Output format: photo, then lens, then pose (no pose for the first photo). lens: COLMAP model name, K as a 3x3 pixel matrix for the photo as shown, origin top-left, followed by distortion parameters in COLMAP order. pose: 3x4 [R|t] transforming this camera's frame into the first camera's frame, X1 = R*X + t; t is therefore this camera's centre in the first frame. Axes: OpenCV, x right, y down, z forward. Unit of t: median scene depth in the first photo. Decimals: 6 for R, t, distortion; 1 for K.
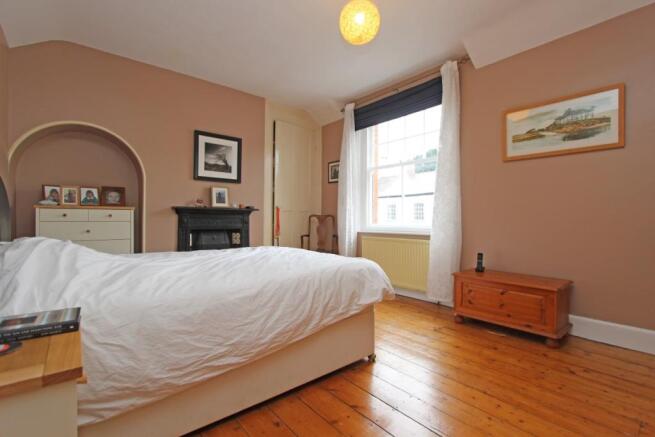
lens RADIAL K [[303.5, 0, 330.1], [0, 303.5, 220.4], [0, 0, 1]] dist [-0.003347, -0.000024]
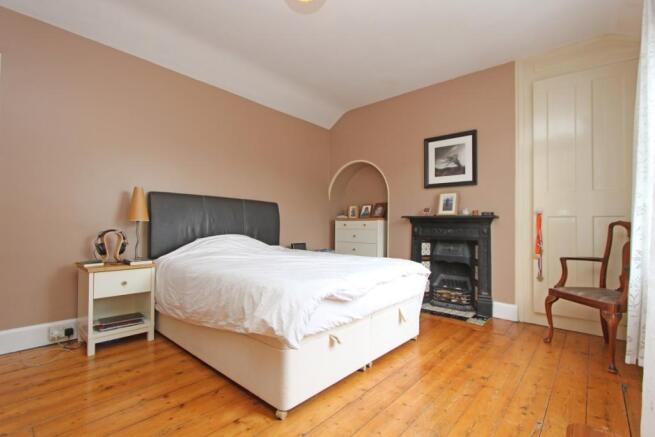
lens RADIAL K [[303.5, 0, 330.1], [0, 303.5, 220.4], [0, 0, 1]] dist [-0.003347, -0.000024]
pose [[0.144682, -0.020674, -0.989262, 0.479789], [-0.015389, 0.999614, -0.023141, -0.001939], [0.989358, 0.018572, 0.144308, 0.536805]]
